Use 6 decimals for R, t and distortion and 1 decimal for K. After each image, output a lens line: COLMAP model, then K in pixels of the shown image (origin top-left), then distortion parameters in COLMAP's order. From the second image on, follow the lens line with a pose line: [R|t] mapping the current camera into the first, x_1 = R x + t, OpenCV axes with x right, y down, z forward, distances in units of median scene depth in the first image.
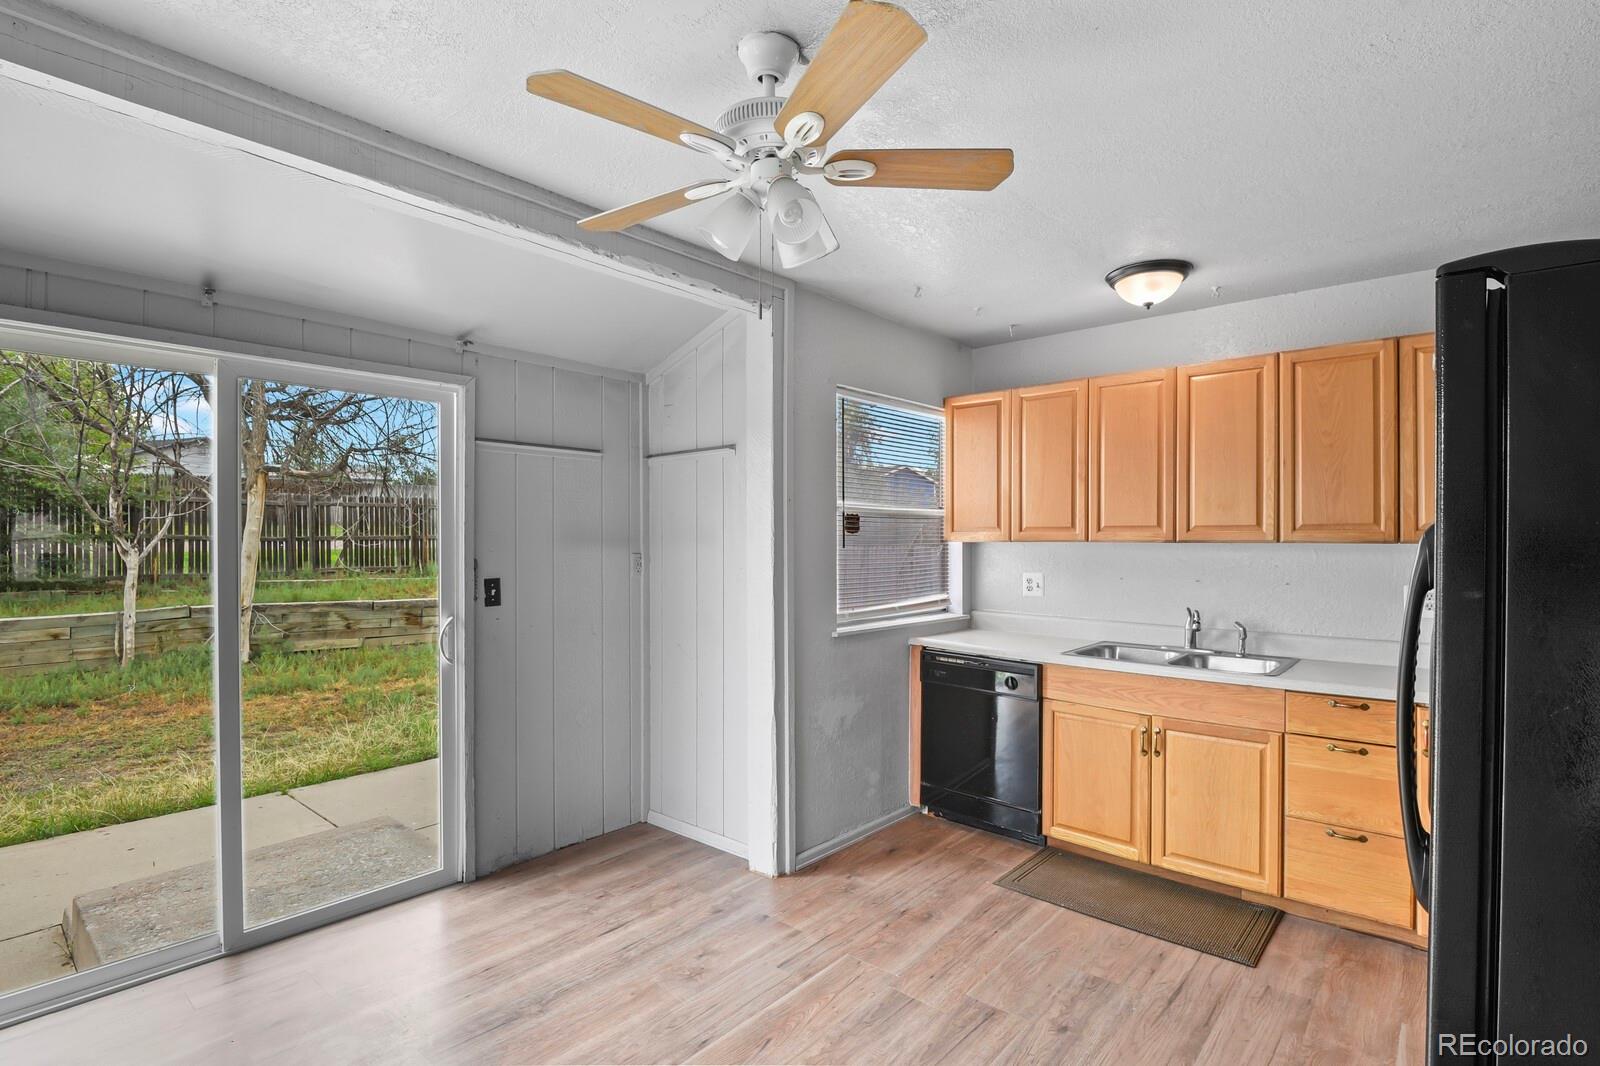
lens RADIAL K [[781.2, 0, 802.6], [0, 781.2, 535.9], [0, 0, 1]] dist [-0.005139, -0.004690]
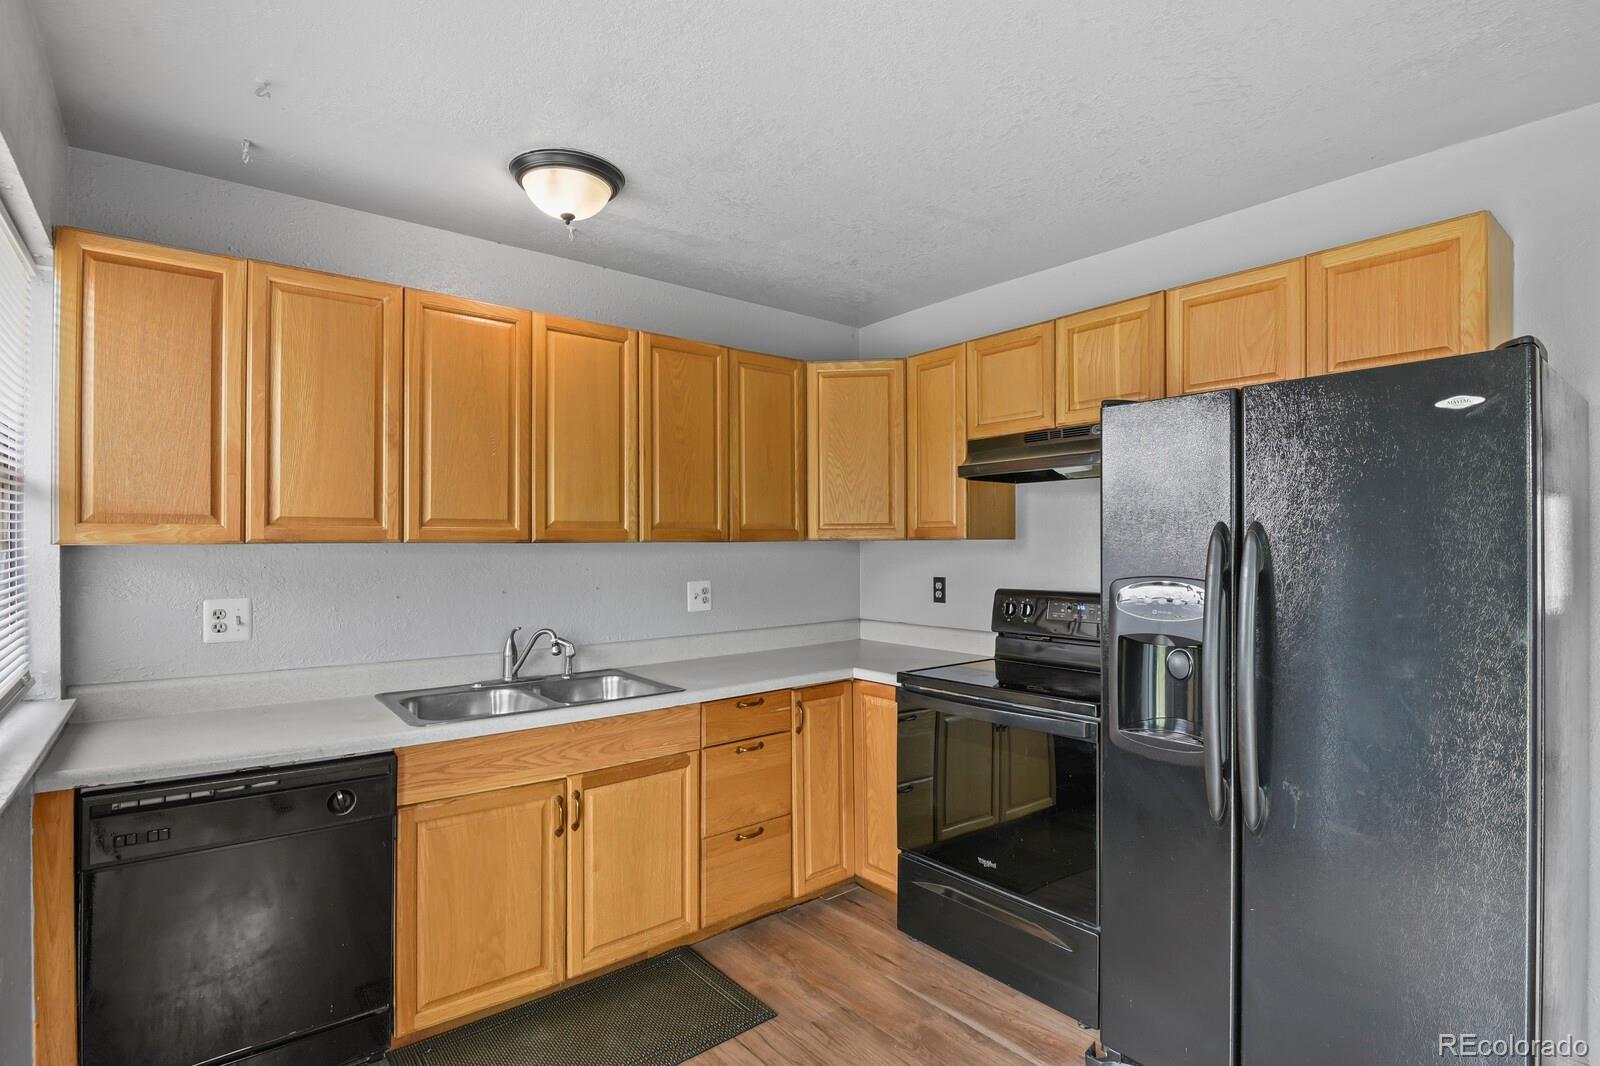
lens RADIAL K [[781.2, 0, 802.6], [0, 781.2, 535.9], [0, 0, 1]] dist [-0.005139, -0.004690]
pose [[0.165333, -0.003934, 0.986230, -0.208782], [-0.005207, 0.999975, 0.004862, -0.003057], [-0.986224, -0.005939, 0.165309, 0.568854]]
